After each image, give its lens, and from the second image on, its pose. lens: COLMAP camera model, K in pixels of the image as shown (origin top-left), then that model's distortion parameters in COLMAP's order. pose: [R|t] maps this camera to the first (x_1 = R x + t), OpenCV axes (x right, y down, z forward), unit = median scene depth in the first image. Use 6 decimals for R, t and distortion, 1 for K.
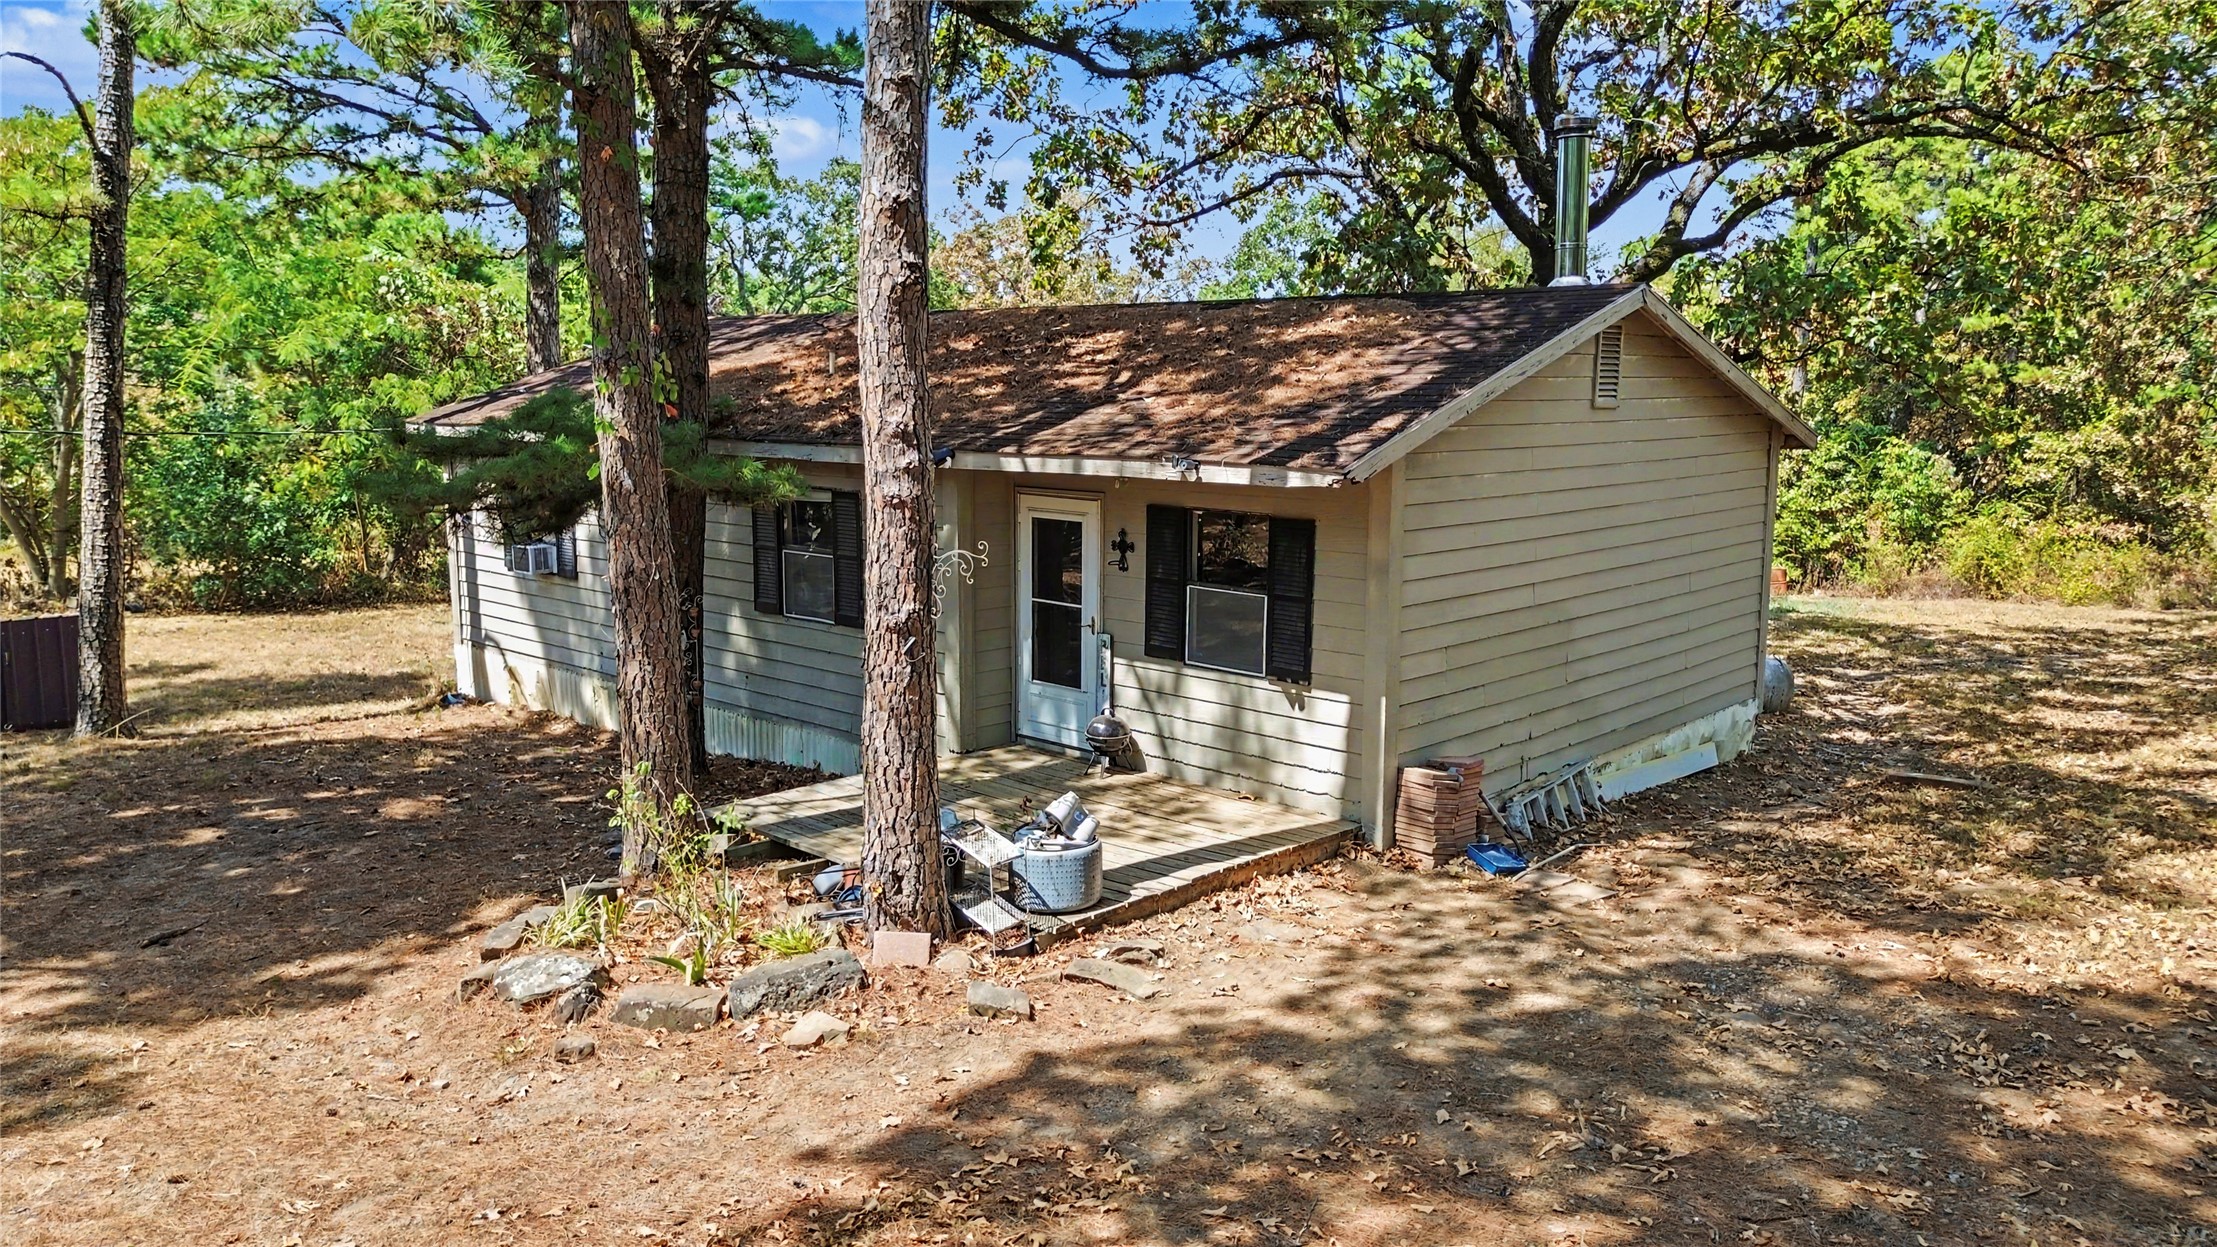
lens RADIAL K [[1564.0, 0, 1111.3], [0, 1564.0, 621.1], [0, 0, 1]] dist [-0.005570, -0.008790]
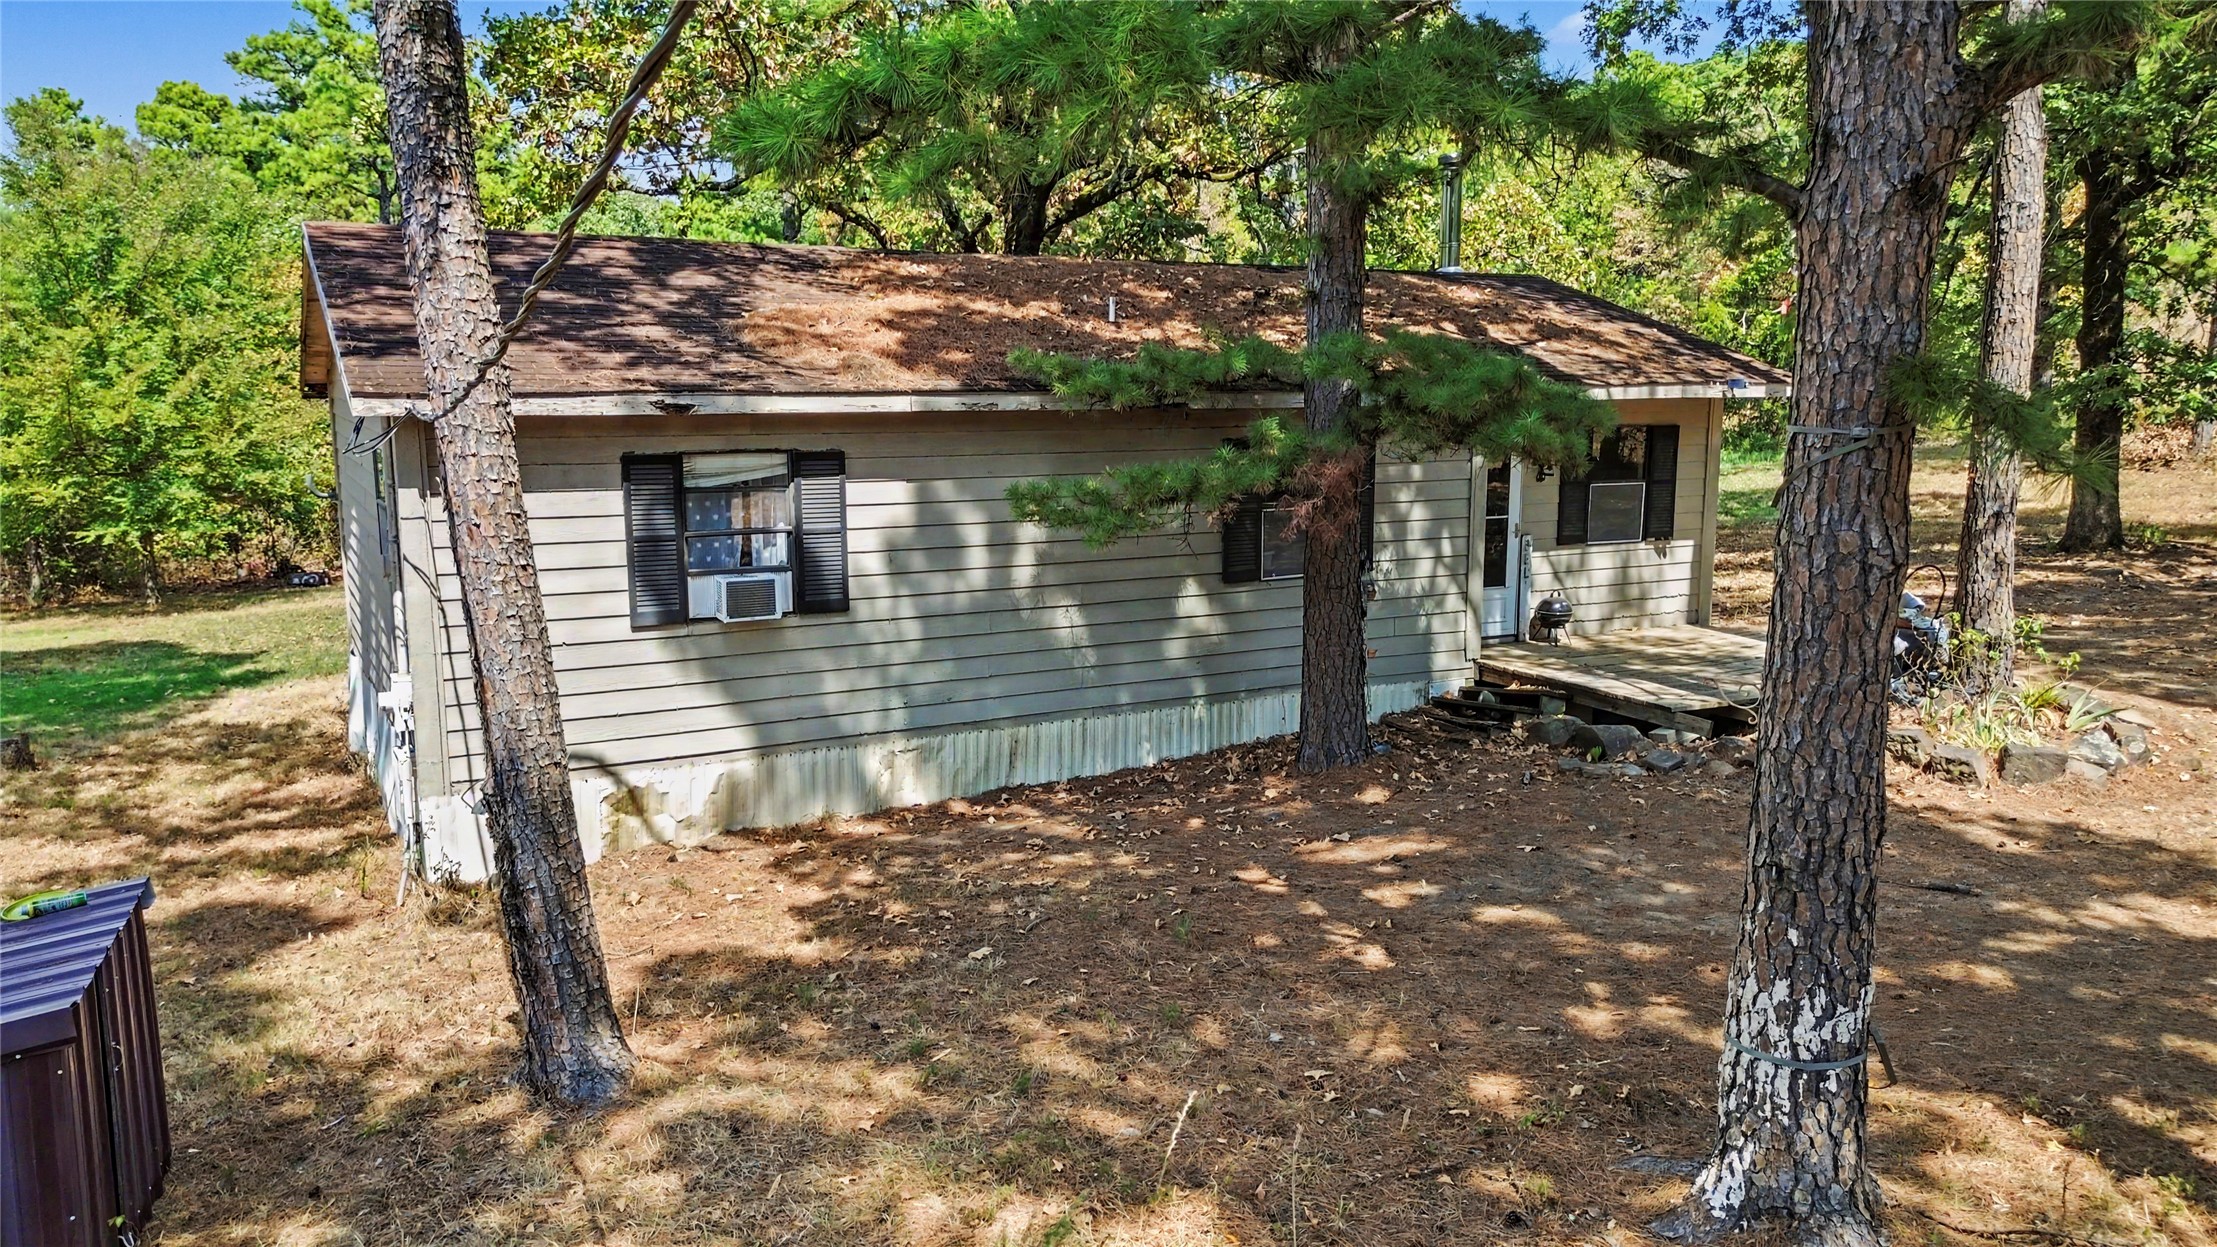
lens RADIAL K [[1564.0, 0, 1110.6], [0, 1564.0, 622.5], [0, 0, 1]] dist [-0.005570, -0.008790]
pose [[0.346036, -0.152741, 0.925705, -1.371215], [0.151038, 0.982859, 0.105712, -0.111982], [-0.925984, 0.103236, 0.363174, 0.930021]]
